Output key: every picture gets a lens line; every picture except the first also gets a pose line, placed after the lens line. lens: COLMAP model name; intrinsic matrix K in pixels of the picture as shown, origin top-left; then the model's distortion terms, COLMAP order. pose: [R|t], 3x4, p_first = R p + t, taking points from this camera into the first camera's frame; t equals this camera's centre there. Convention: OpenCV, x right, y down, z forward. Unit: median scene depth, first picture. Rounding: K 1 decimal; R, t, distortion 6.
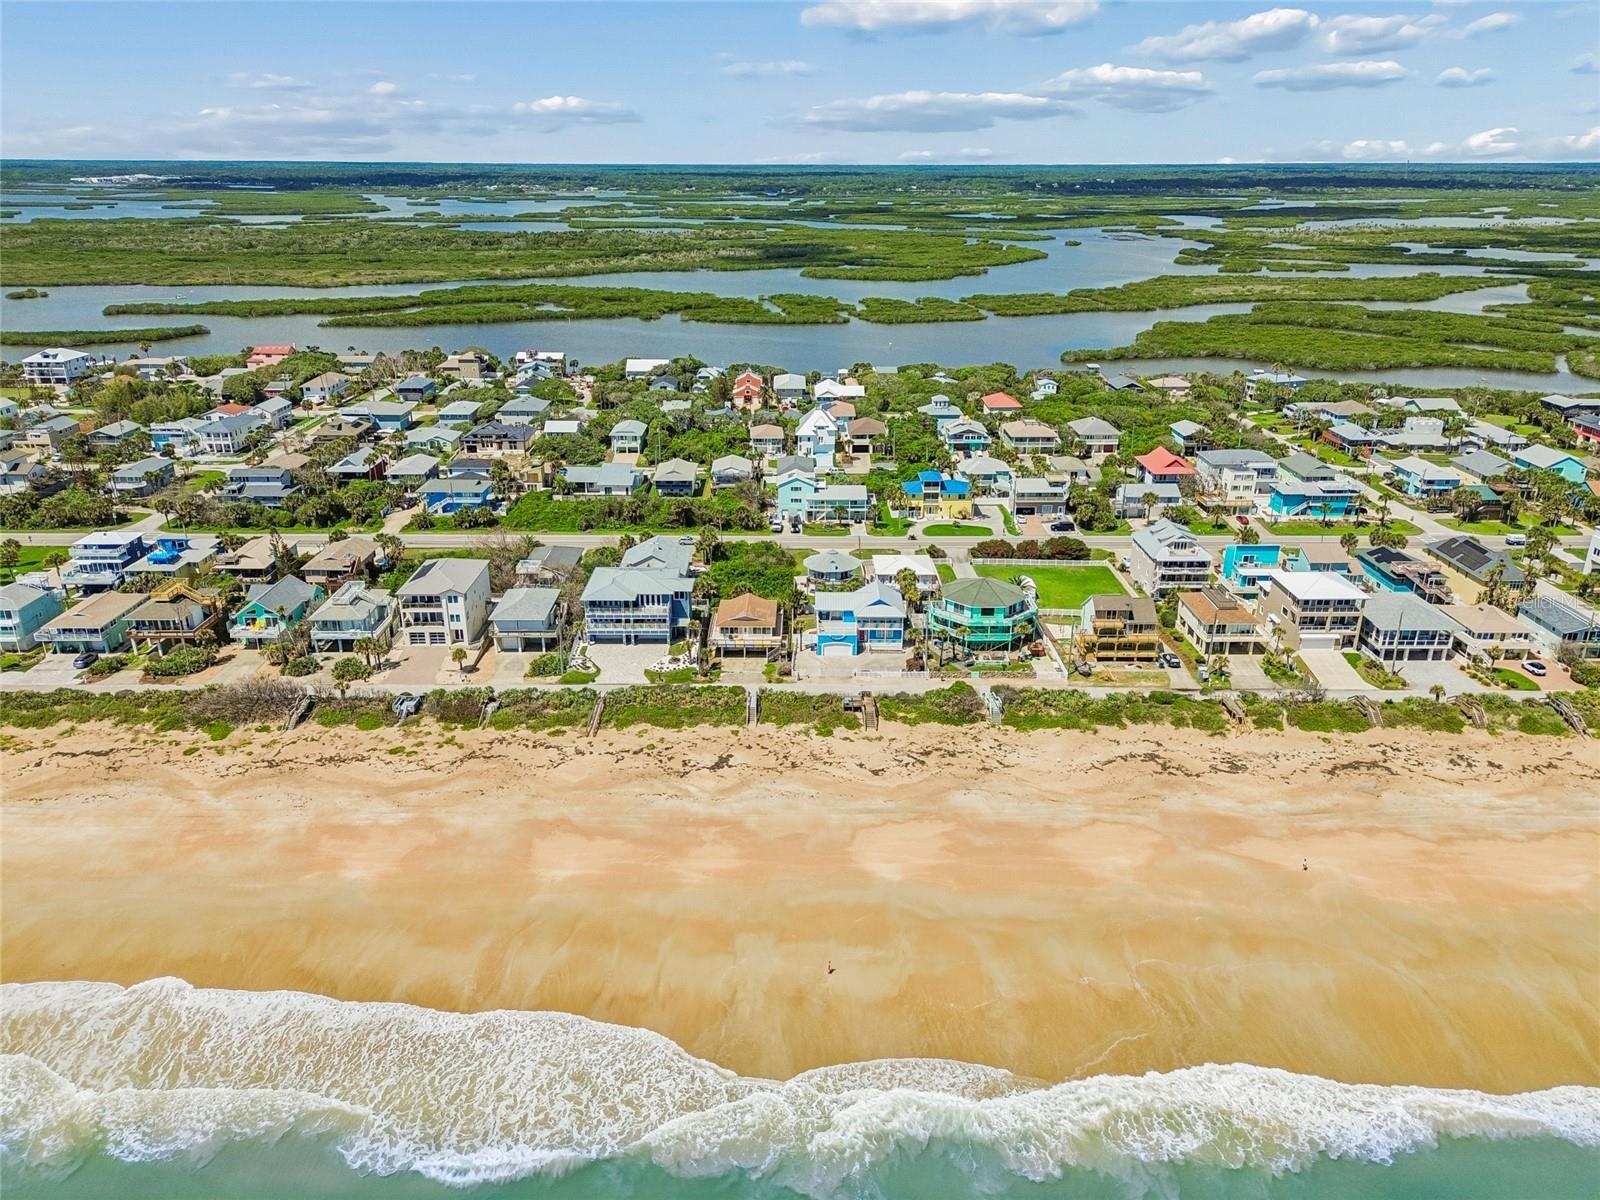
lens RADIAL K [[1129.7, 0, 799.7], [0, 1129.7, 602.0], [0, 0, 1]] dist [0.072361, -0.072285]
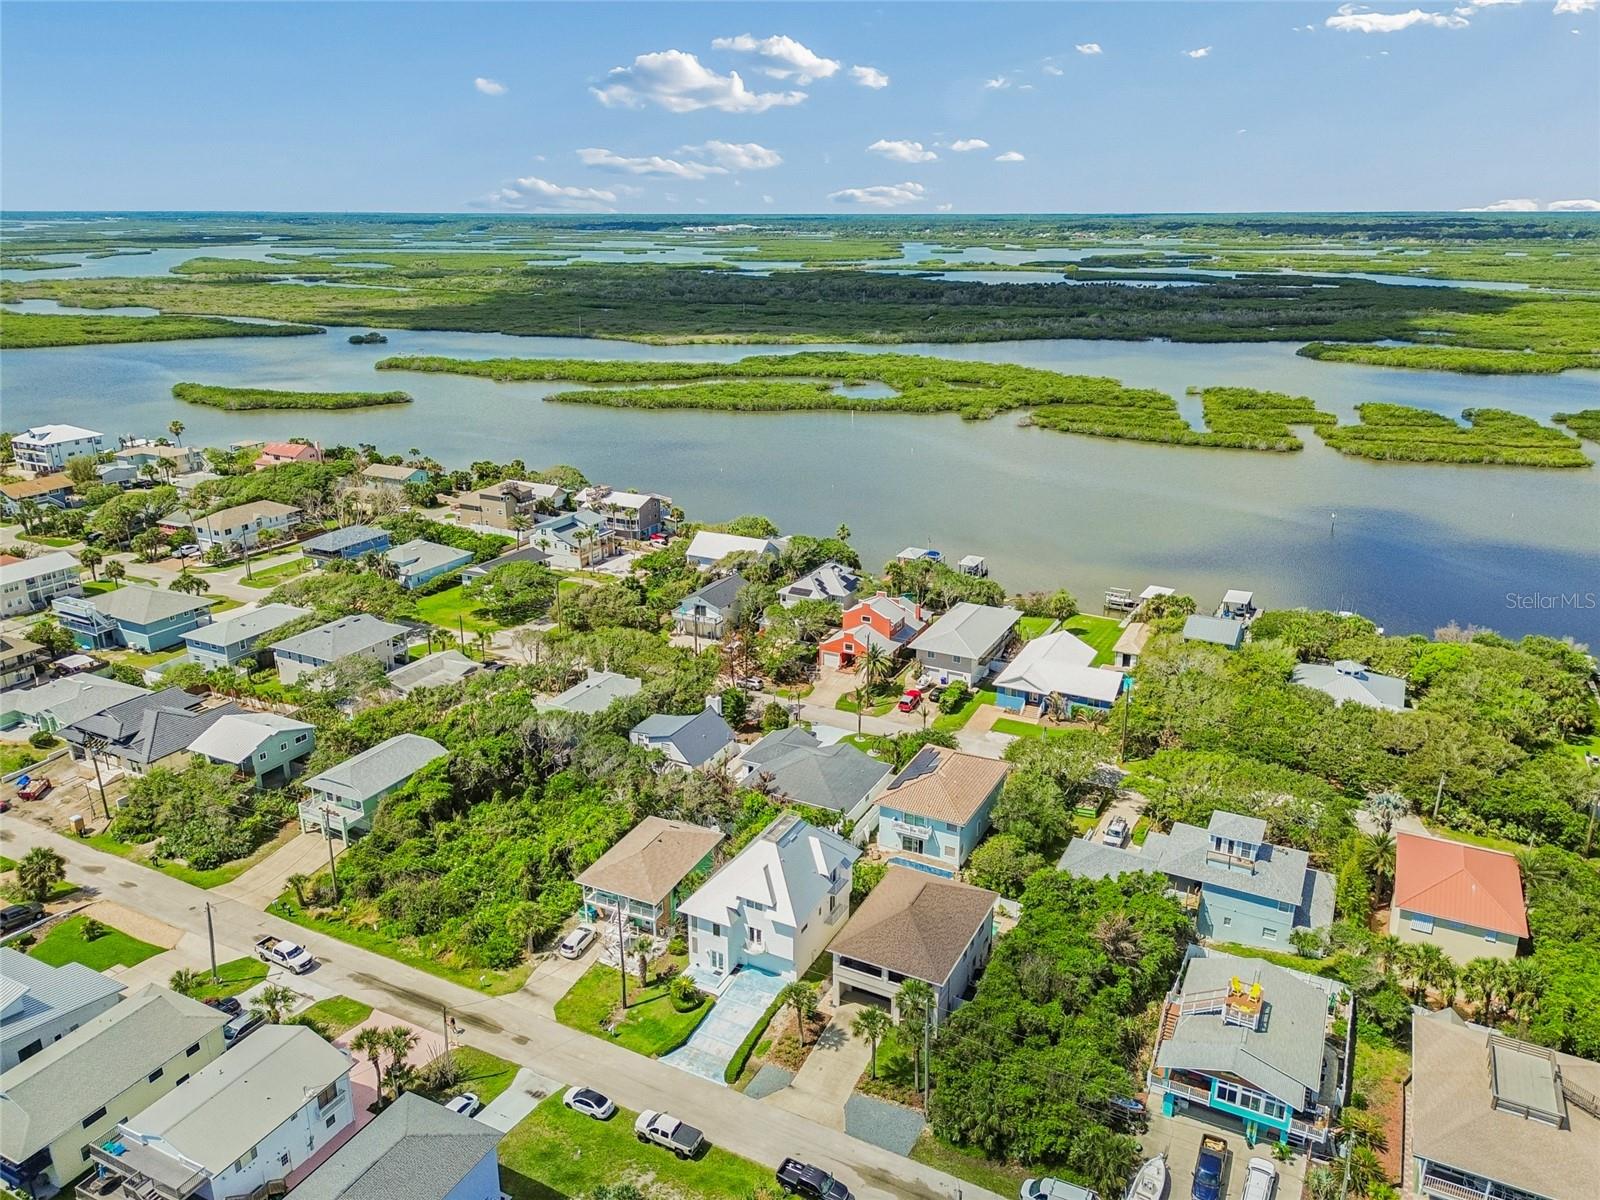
lens RADIAL K [[1144.7, 0, 798.9], [0, 1144.7, 594.9], [0, 0, 1]] dist [0.072430, -0.072278]
pose [[0.887469, 0.143858, -0.437840, 0.163679], [-0.164793, 0.986278, -0.009969, -0.243941], [0.430398, 0.081000, 0.898998, 0.714135]]
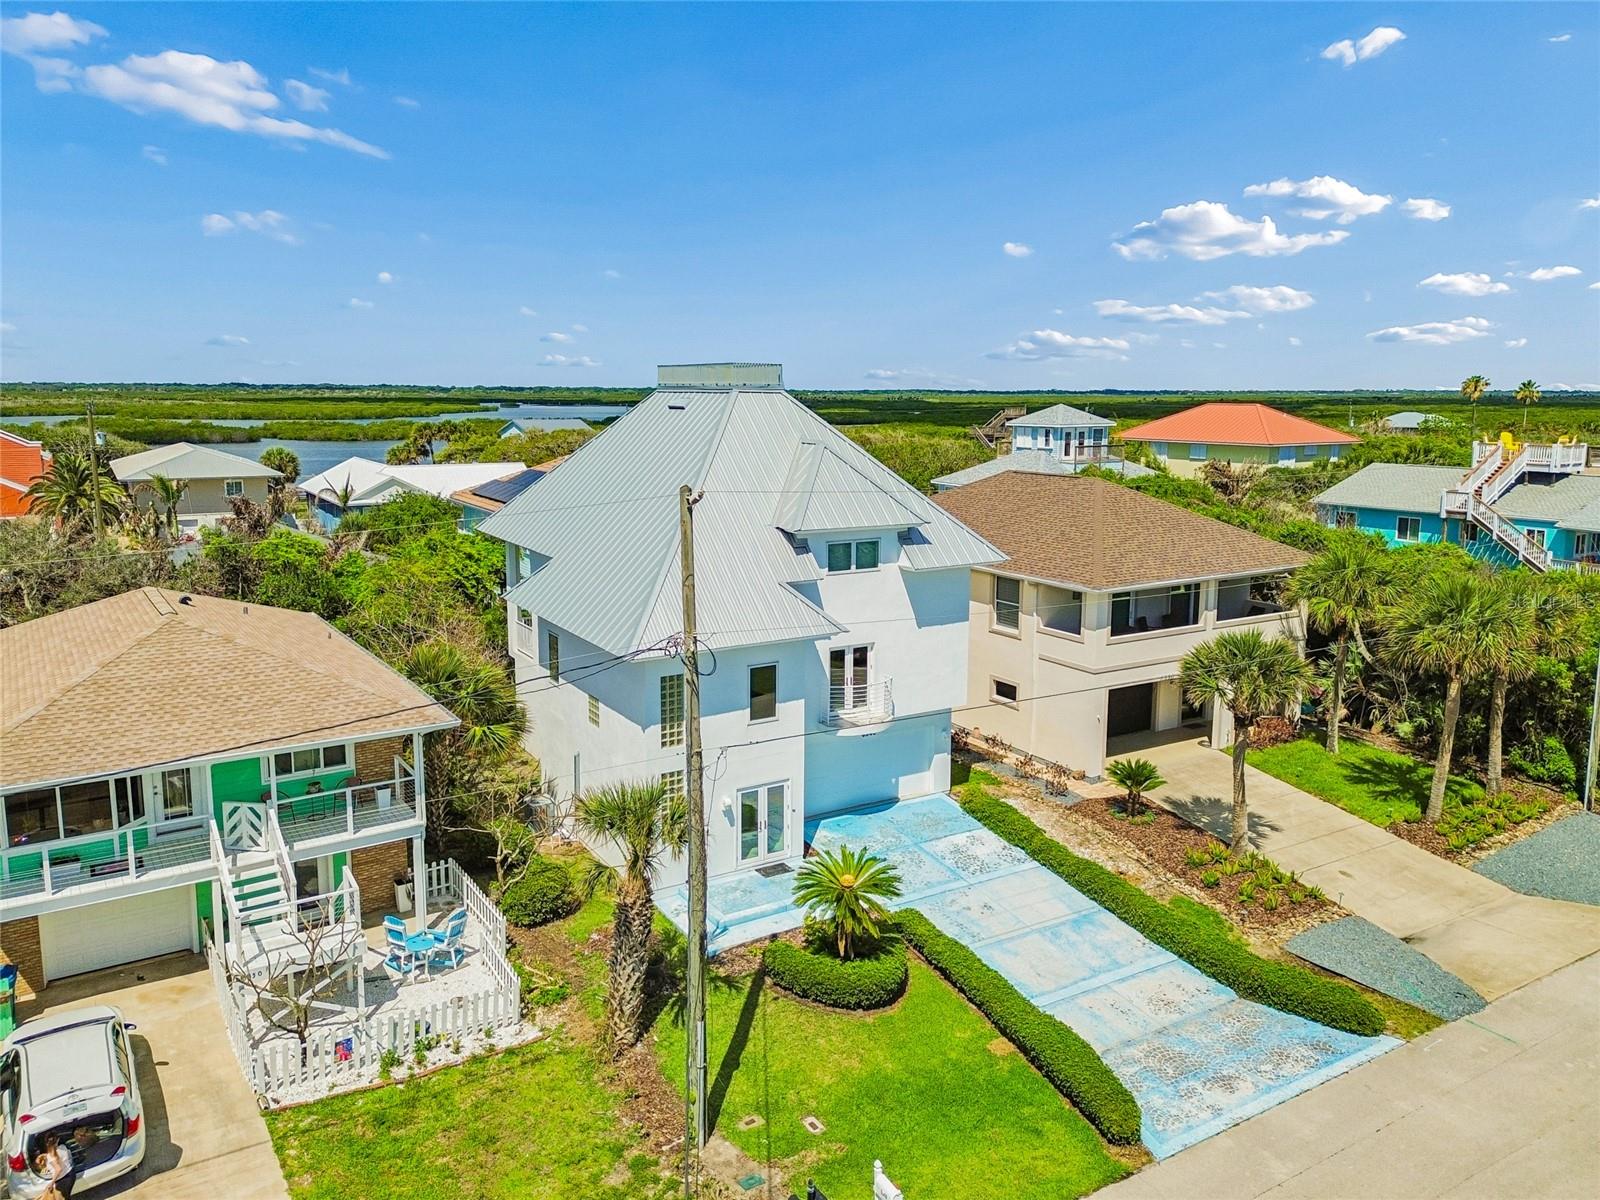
lens RADIAL K [[1148.9, 0, 795.6], [0, 1148.9, 548.4], [0, 0, 1]] dist [0.074577, -0.072696]
pose [[0.856136, -0.068265, 0.512222, -0.034208], [0.183714, 0.966687, -0.178230, -0.140752], [-0.482992, 0.246691, 0.840156, 0.937363]]
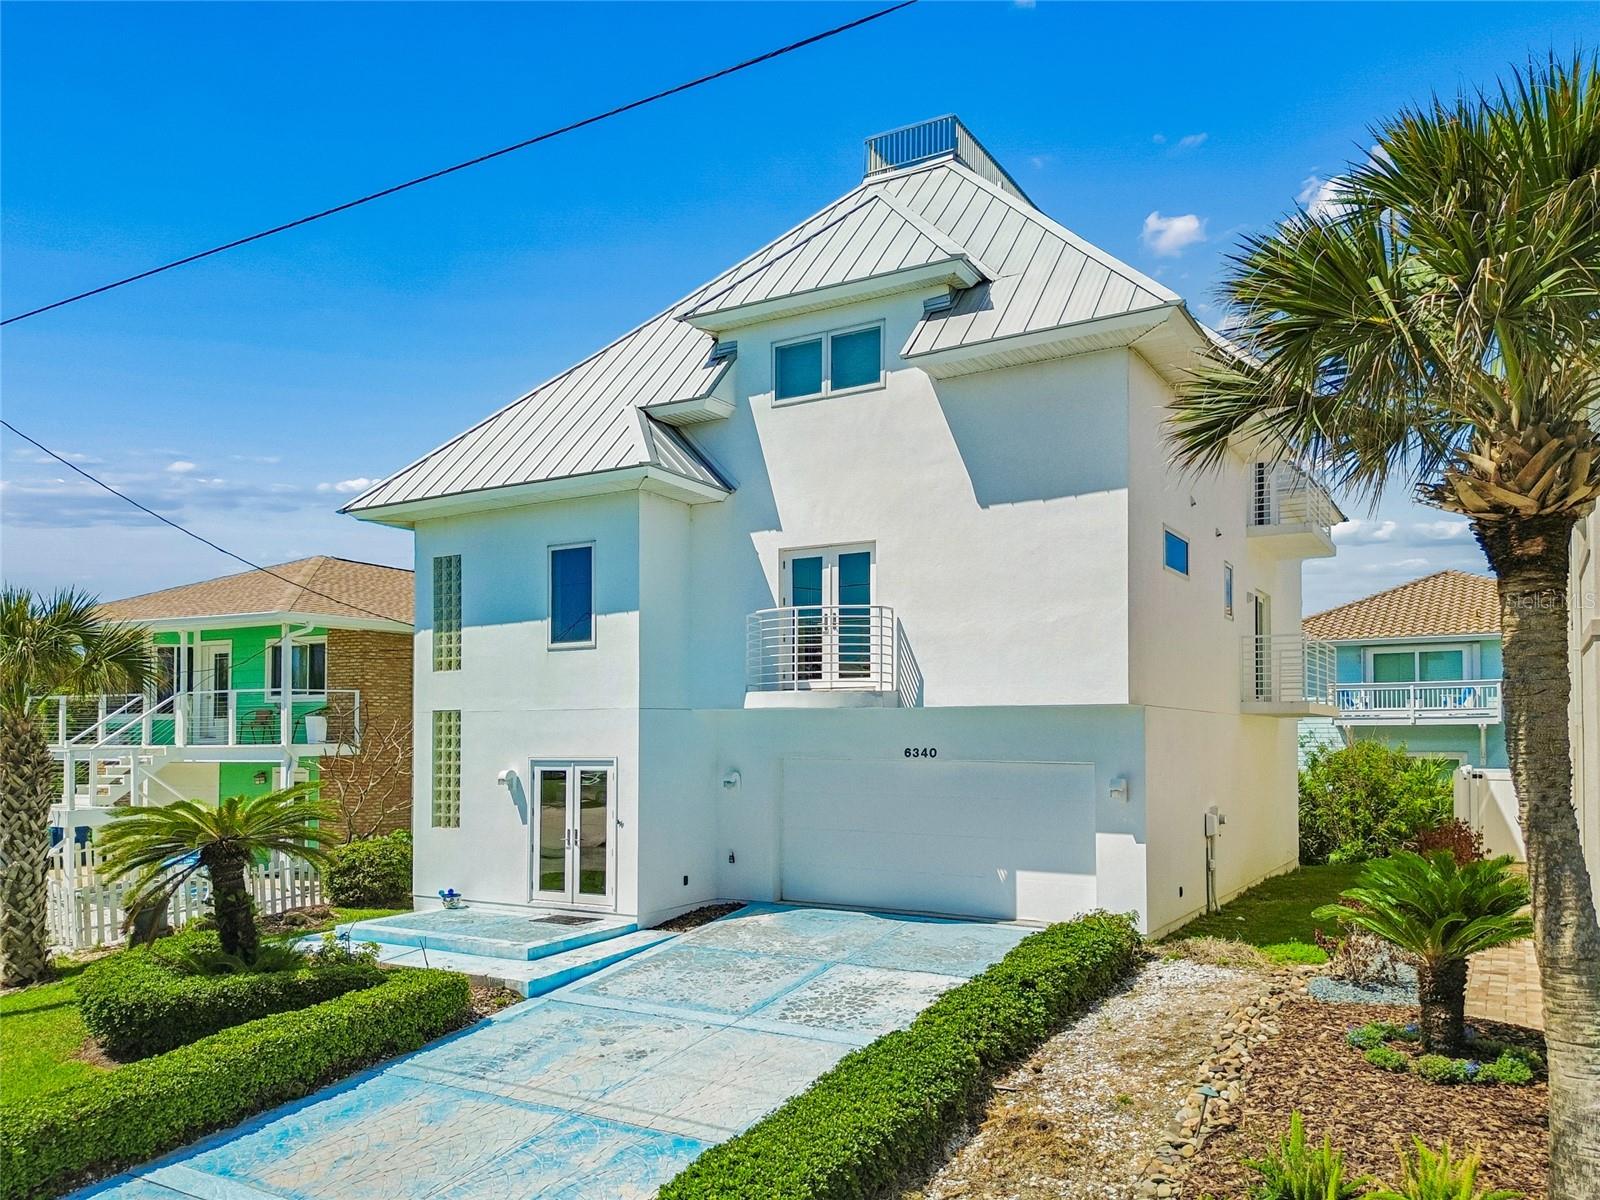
lens RADIAL K [[1181.2, 0, 797.8], [0, 1181.2, 717.5], [0, 0, 1]] dist [0.069204, -0.076889]
pose [[0.856365, -0.014418, -0.516169, 0.043521], [-0.182654, 0.926526, -0.328918, -0.126035], [0.482986, 0.375954, 0.790811, 0.981552]]
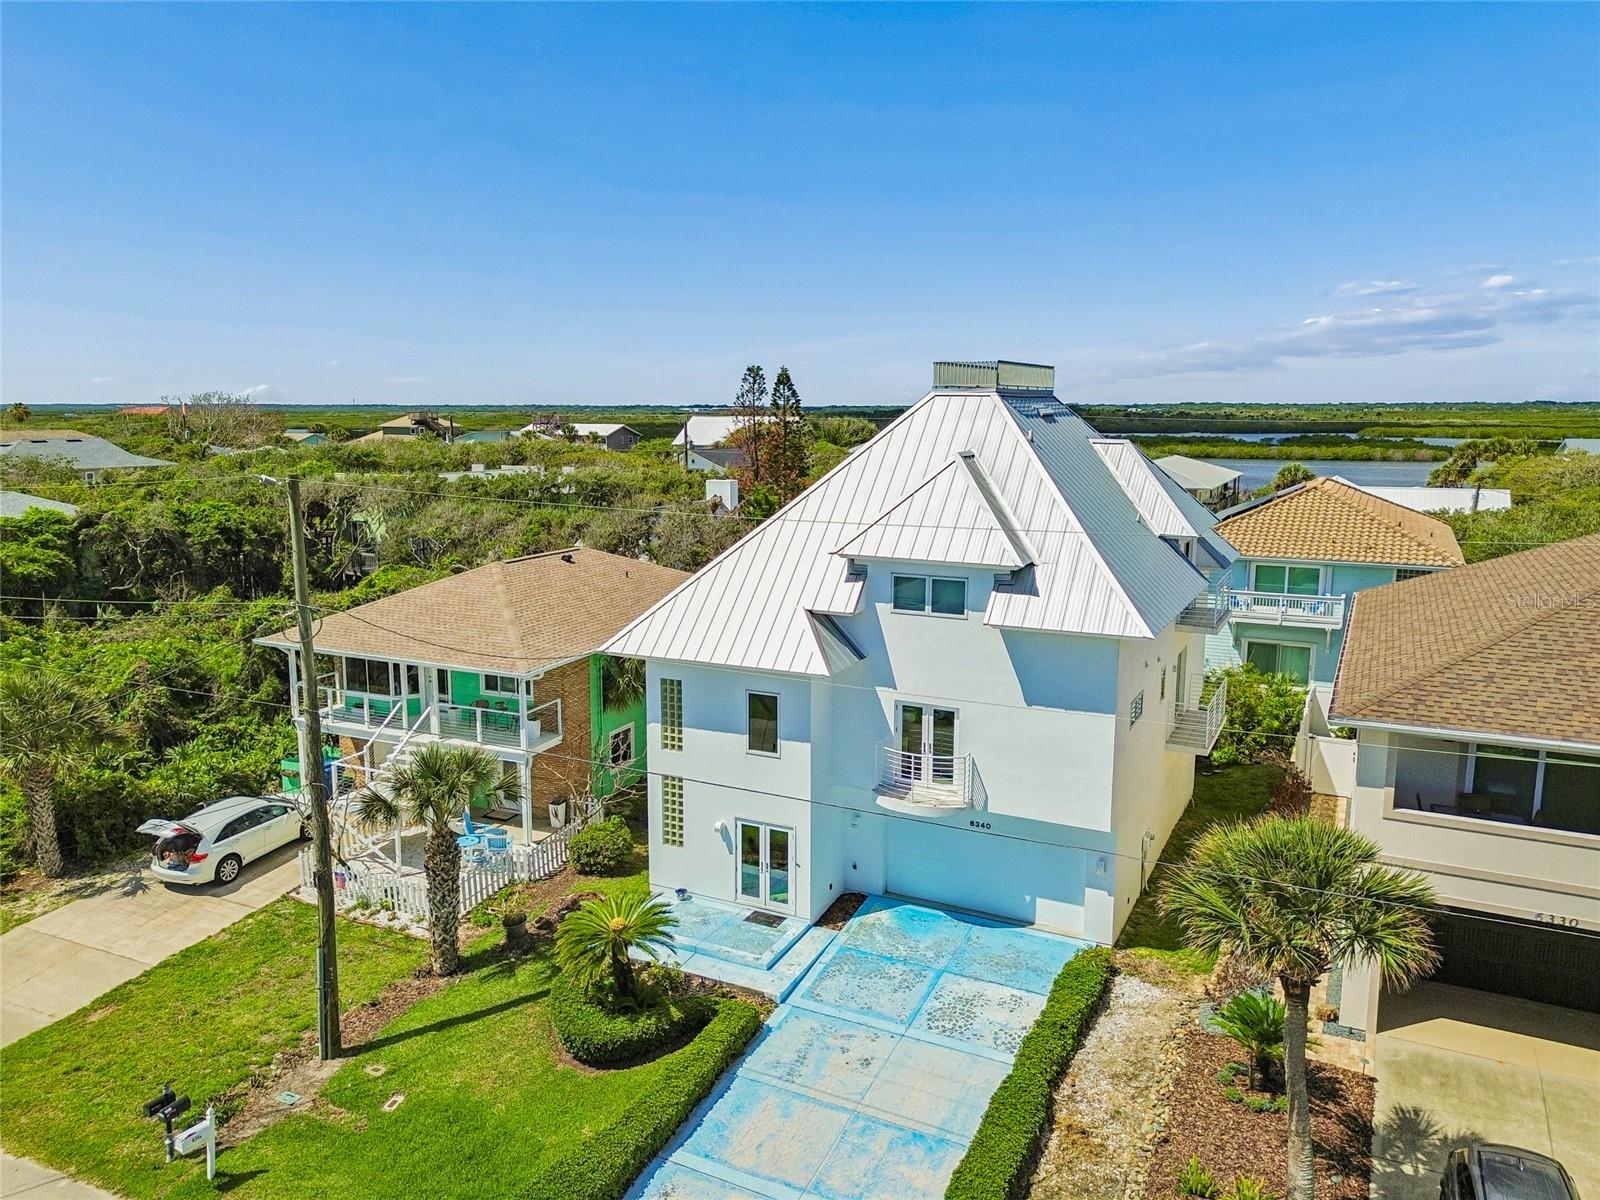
lens RADIAL K [[1136.8, 0, 796.4], [0, 1136.8, 599.0], [0, 0, 1]] dist [0.072683, -0.072091]
pose [[0.890280, 0.072423, -0.449619, 0.045670], [-0.161694, 0.973219, -0.163402, -0.142081], [0.425743, 0.218174, 0.878147, 0.944742]]
